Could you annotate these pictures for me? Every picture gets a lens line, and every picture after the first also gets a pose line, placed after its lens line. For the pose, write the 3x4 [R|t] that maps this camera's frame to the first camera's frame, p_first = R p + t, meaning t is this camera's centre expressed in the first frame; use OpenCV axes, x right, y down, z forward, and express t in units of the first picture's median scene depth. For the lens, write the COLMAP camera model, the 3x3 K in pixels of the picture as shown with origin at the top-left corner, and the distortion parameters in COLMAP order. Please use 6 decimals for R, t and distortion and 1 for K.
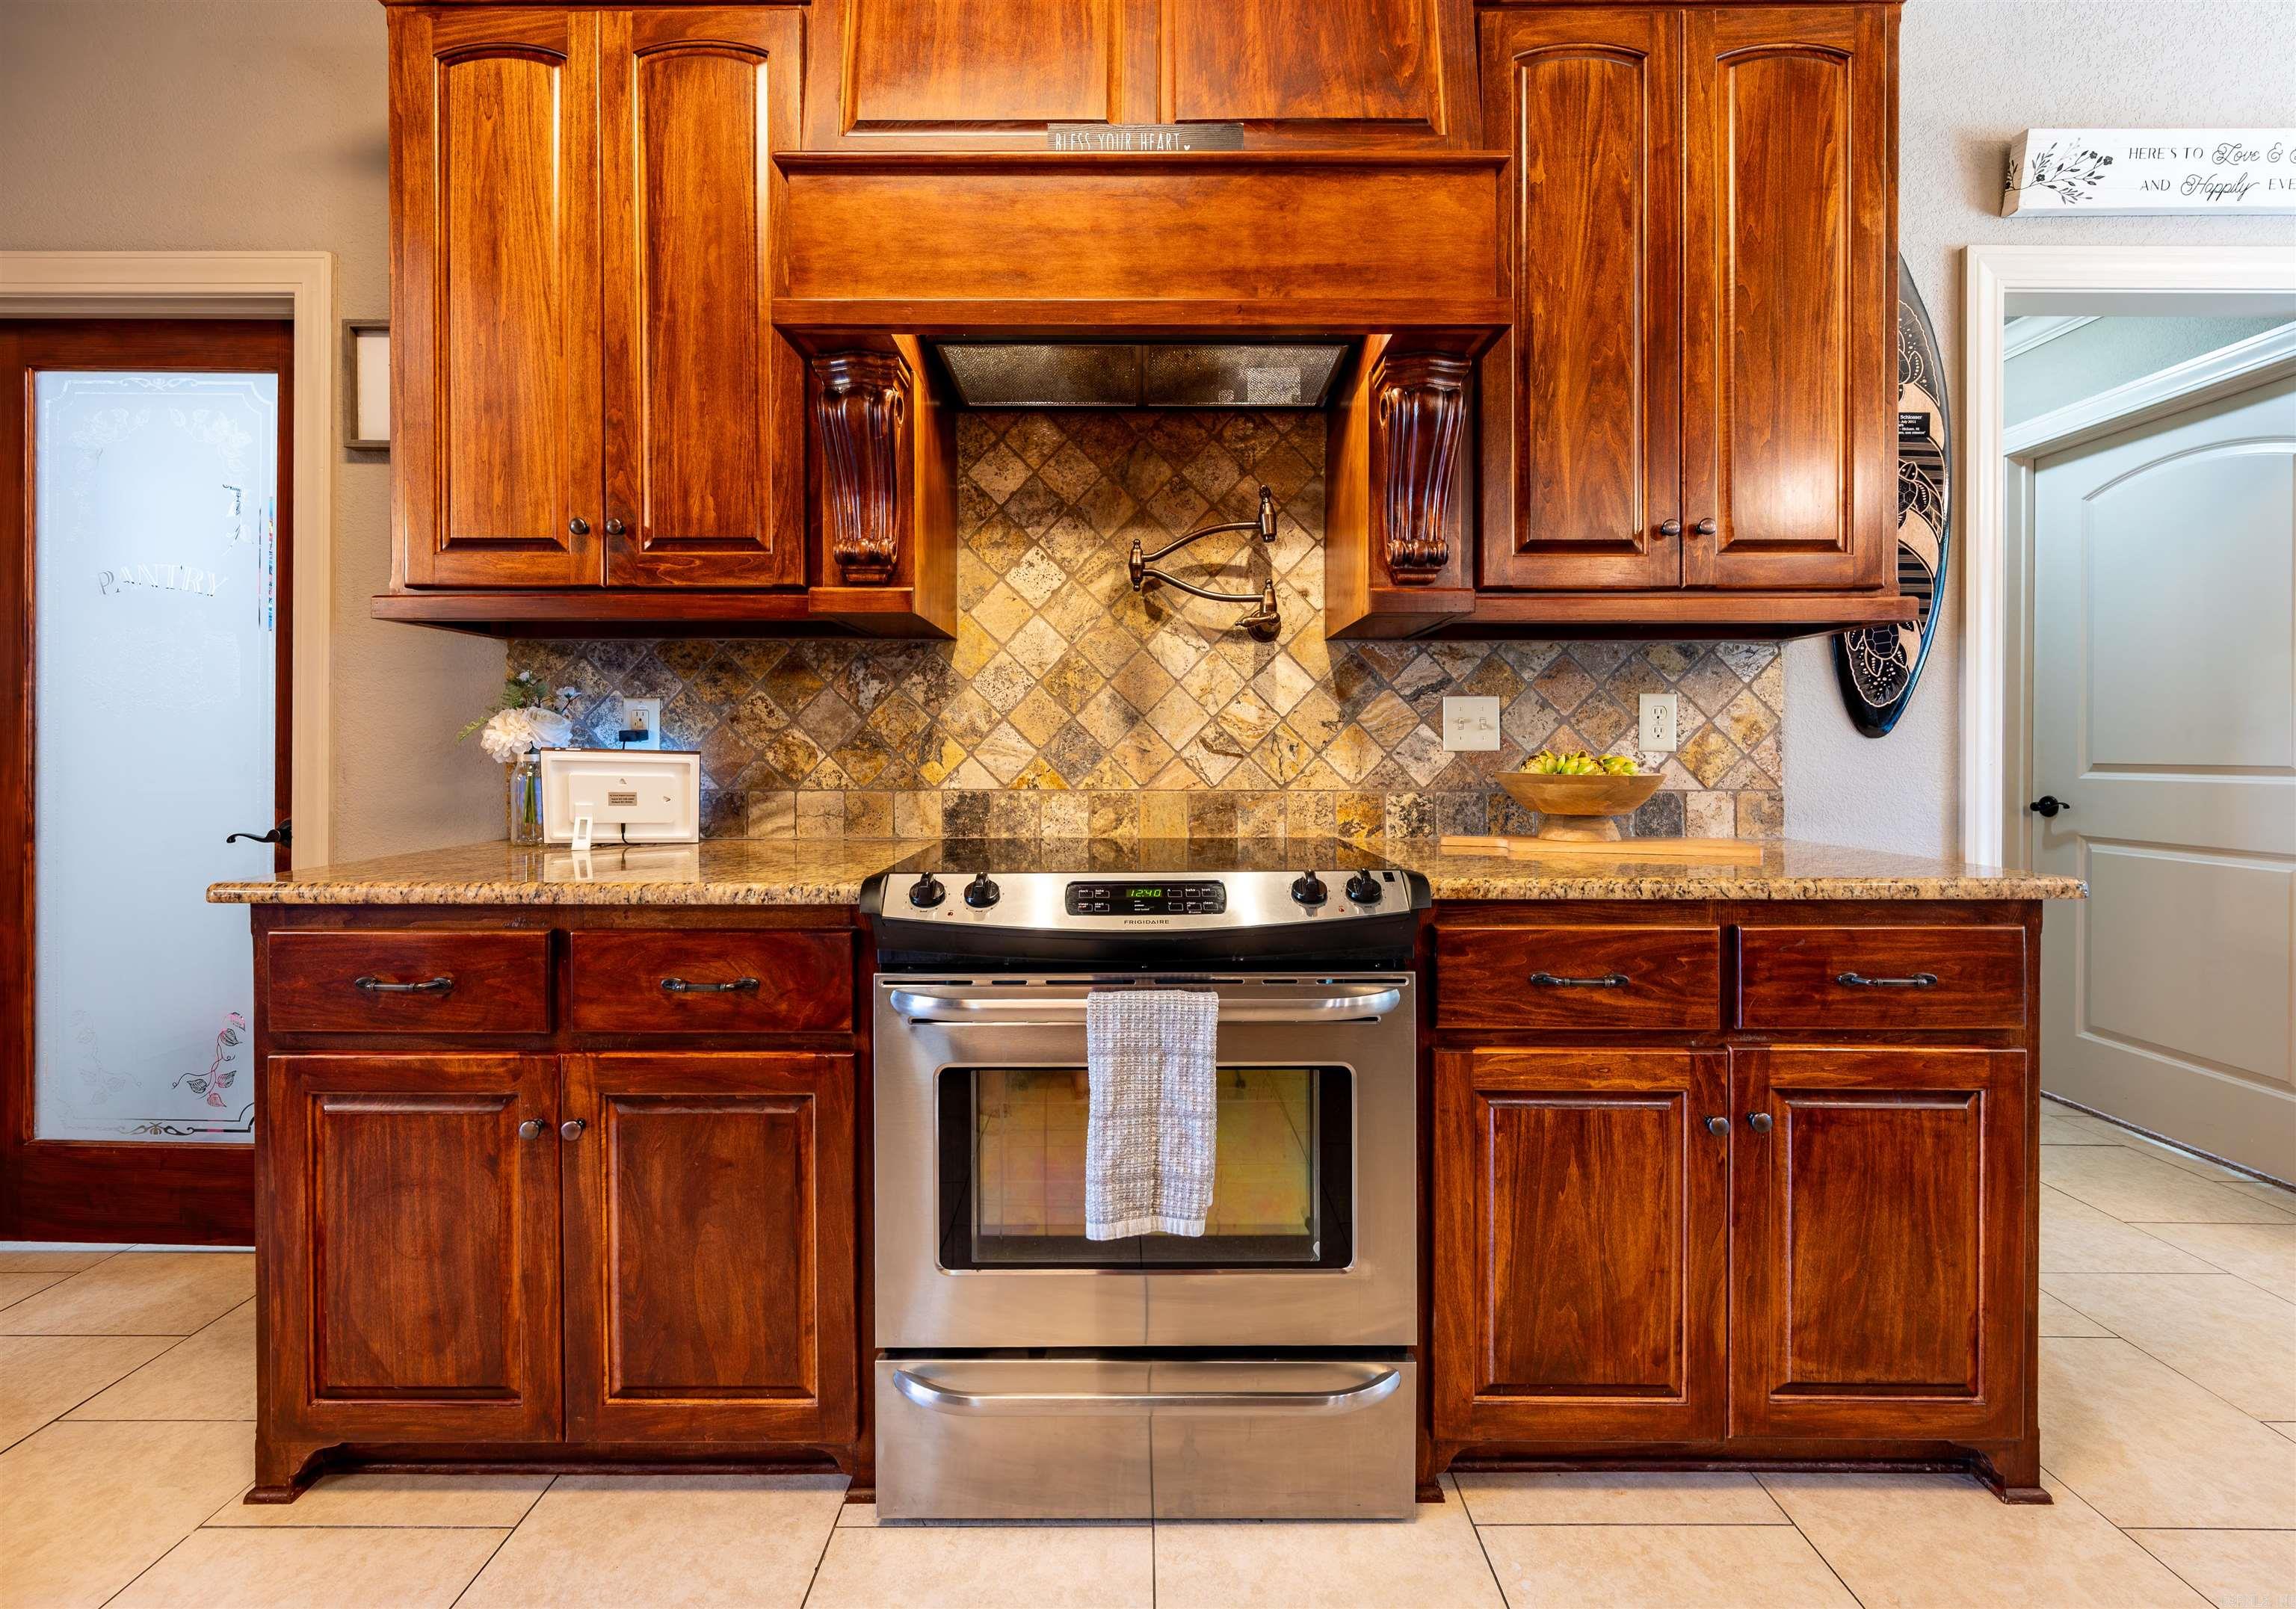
lens RADIAL K [[982.7, 0, 1136.0], [0, 982.7, 741.6], [0, 0, 1]] dist [-0.003071, 0.000118]
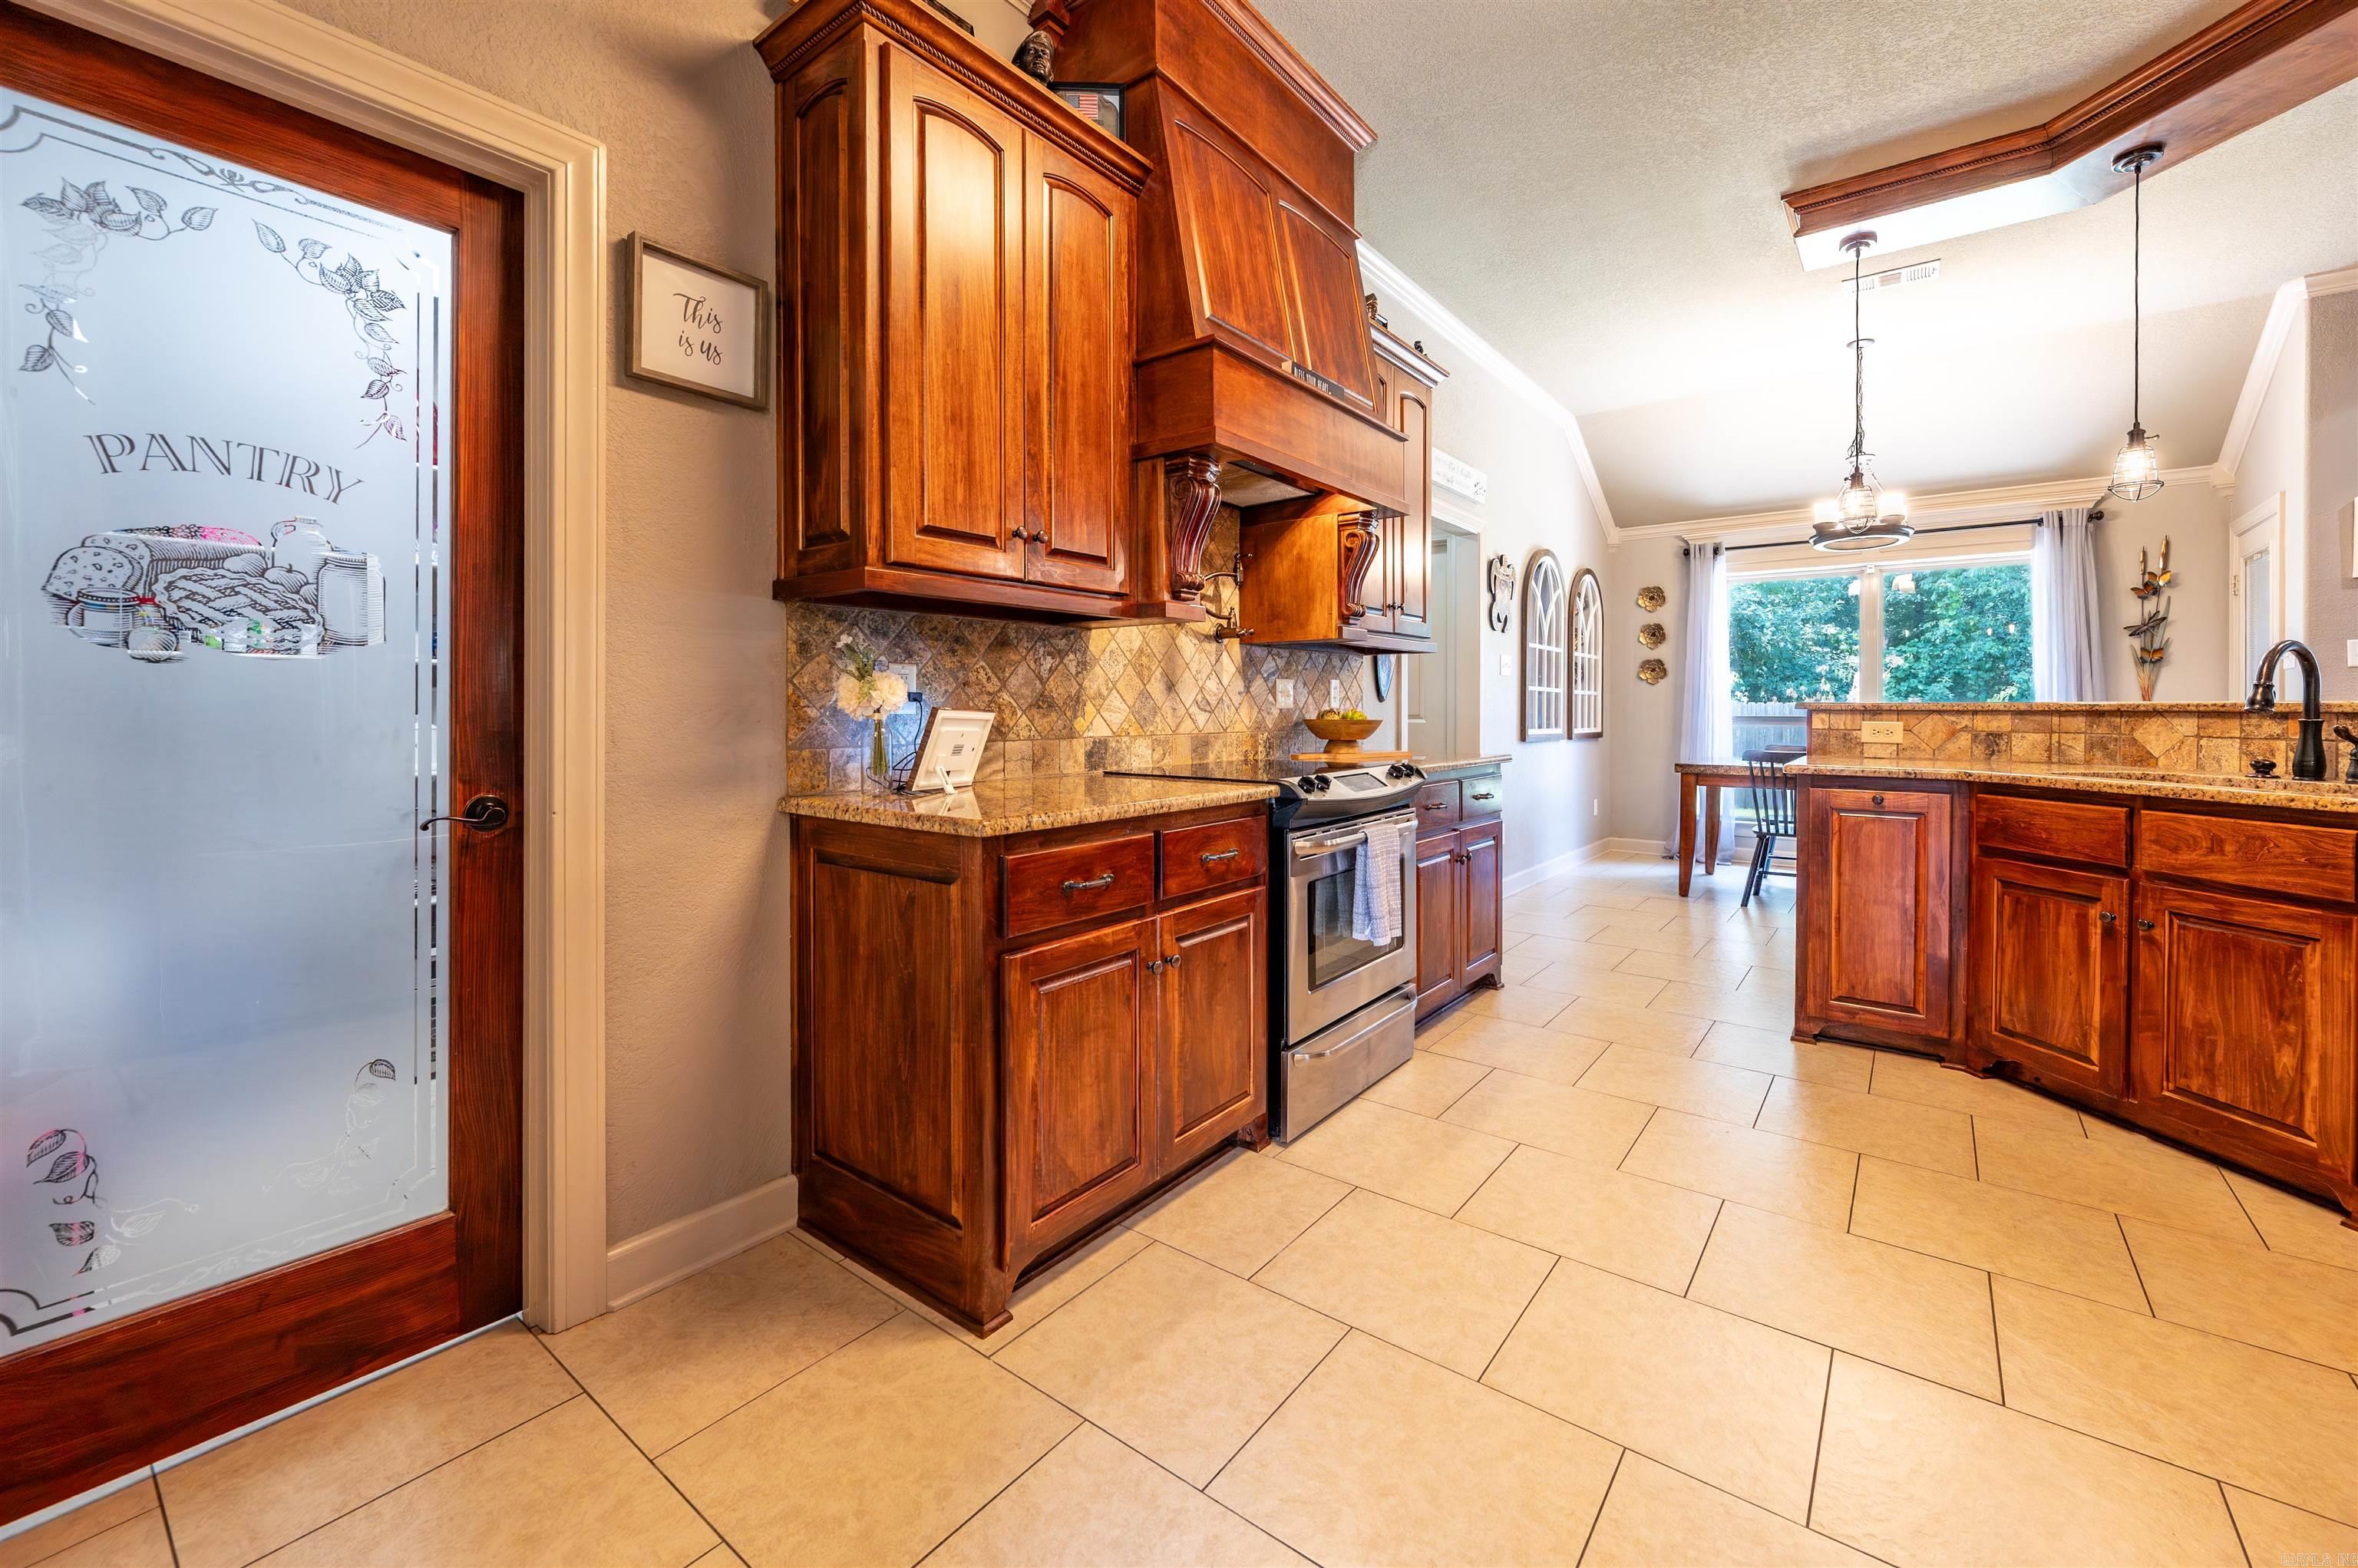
lens RADIAL K [[953.4, 0, 1181.6], [0, 953.4, 699.5], [0, 0, 1]] dist [-0.001547, 0.000362]
pose [[0.611489, 0.005540, 0.791233, -1.178904], [-0.003823, 0.999985, -0.004047, 0.000429], [-0.791243, -0.000551, 0.611501, 0.068105]]
